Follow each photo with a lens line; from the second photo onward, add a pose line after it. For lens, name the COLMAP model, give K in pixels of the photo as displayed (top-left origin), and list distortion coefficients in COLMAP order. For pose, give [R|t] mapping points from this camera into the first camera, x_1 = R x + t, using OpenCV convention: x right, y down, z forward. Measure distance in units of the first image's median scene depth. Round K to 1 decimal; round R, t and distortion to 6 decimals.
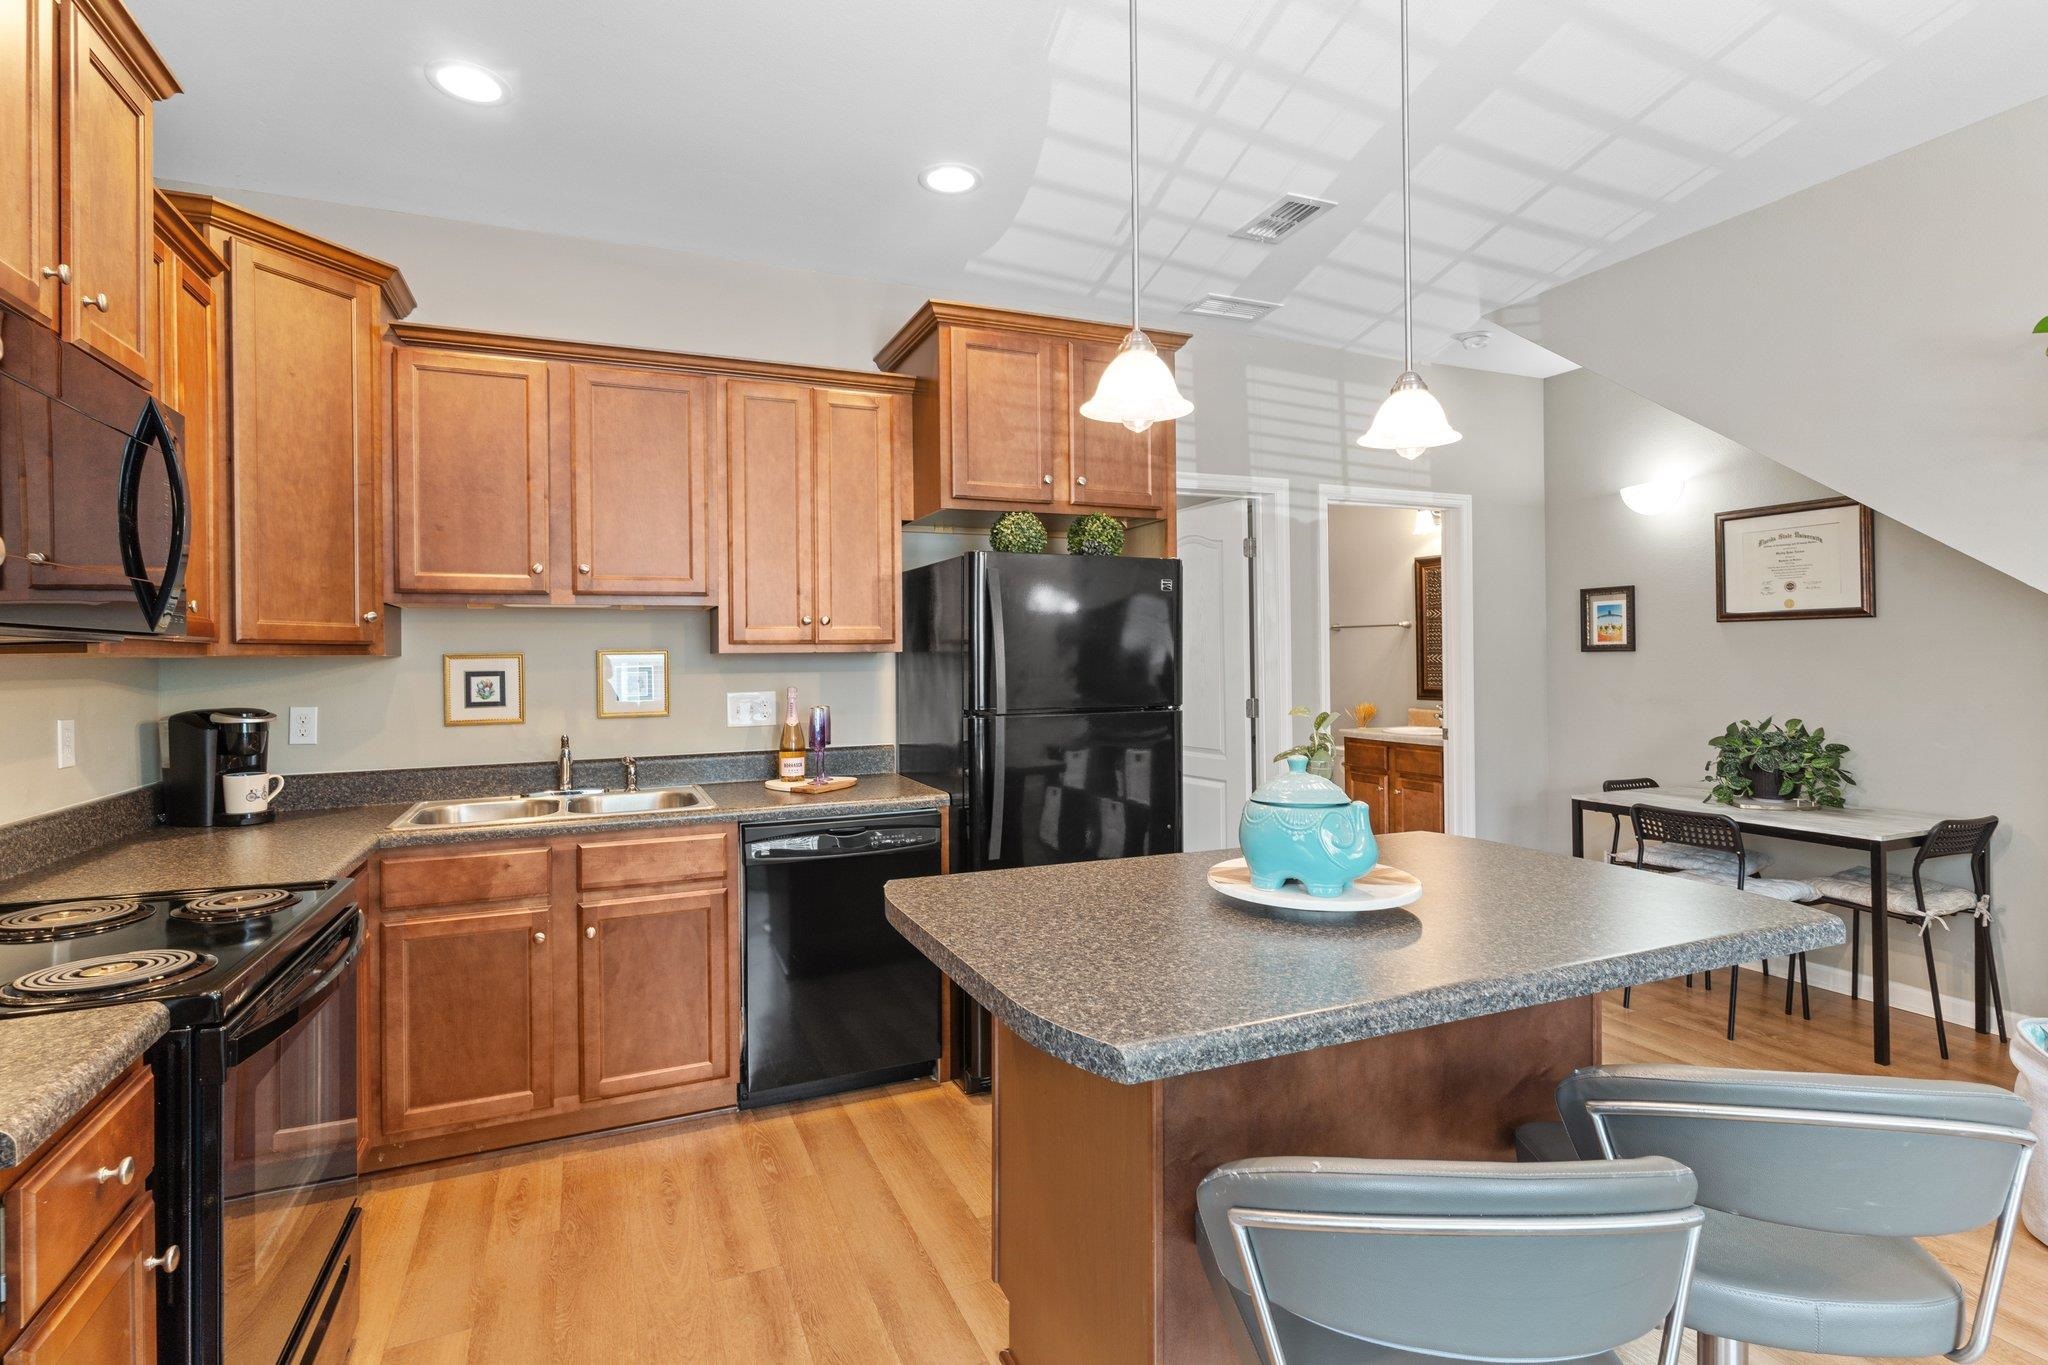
lens RADIAL K [[977.9, 0, 1026.2], [0, 977.9, 648.3], [0, 0, 1]] dist [0.000223, -0.000733]
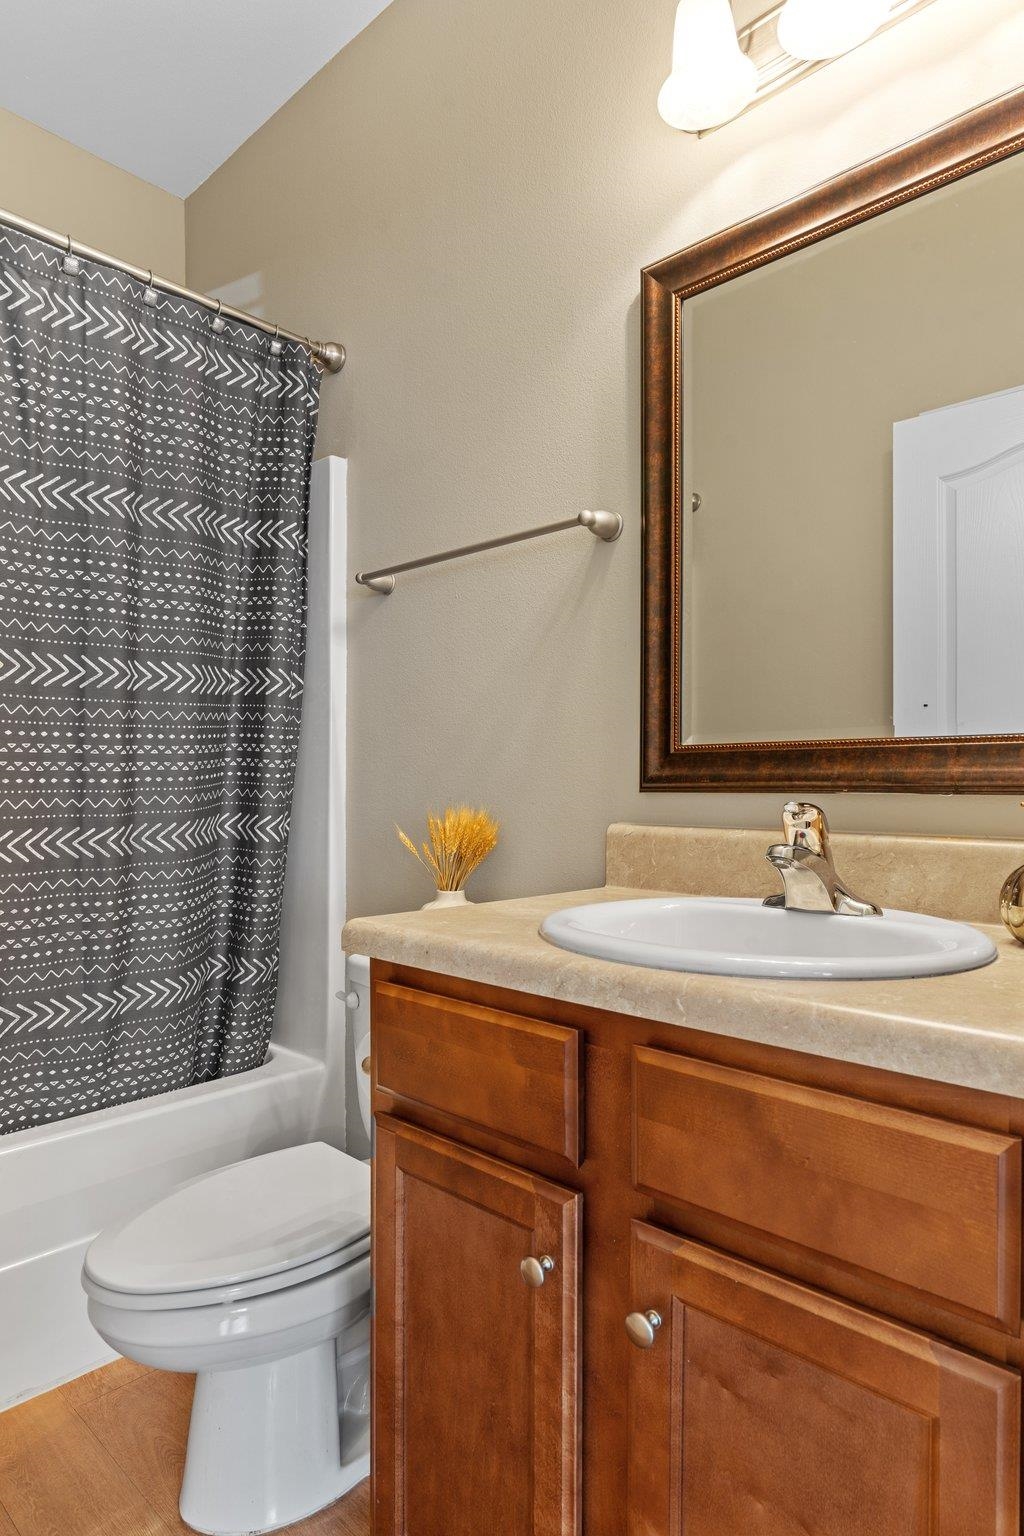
lens RADIAL K [[880.1, 0, 512.0], [0, 880.1, 768.0], [0, 0, 1]] dist [-0.000021, -0.000005]
pose [[0.921753, 0.016344, 0.387434, 0.433081], [-0.013490, 0.999858, -0.010085, 0.077592], [-0.387544, 0.004069, 0.921842, 1.256115]]
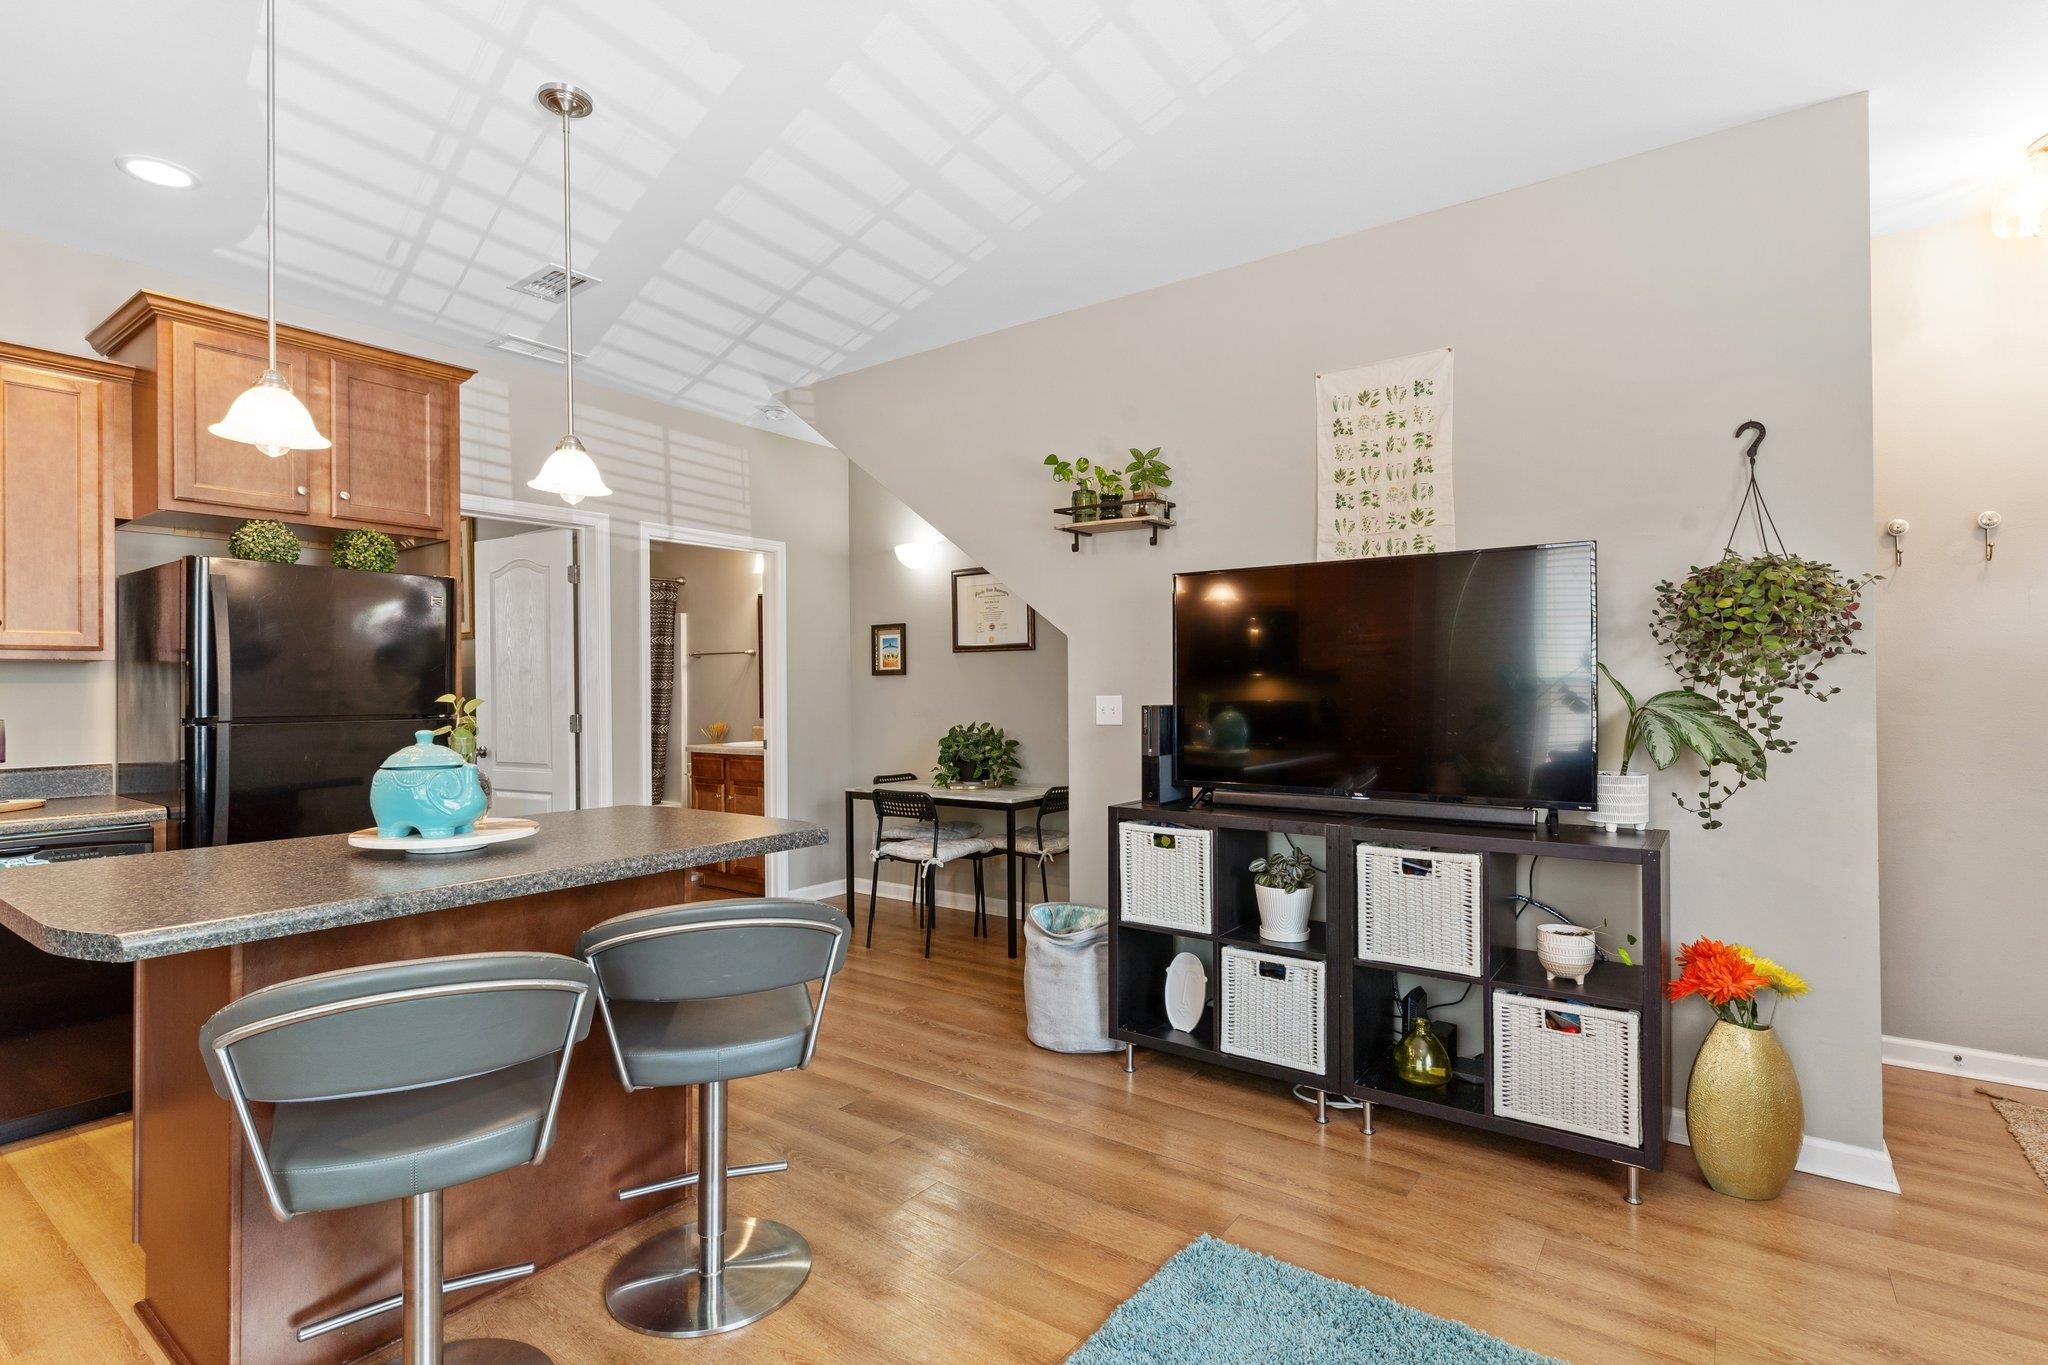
lens RADIAL K [[971.6, 0, 1024.0], [0, 971.6, 682.5], [0, 0, 1]] dist [0.001818, -0.000955]
pose [[0.864552, 0.007671, 0.502484, 0.154216], [-0.005798, 0.999969, -0.005291, 0.024425], [-0.502510, 0.001661, 0.864570, -0.226975]]
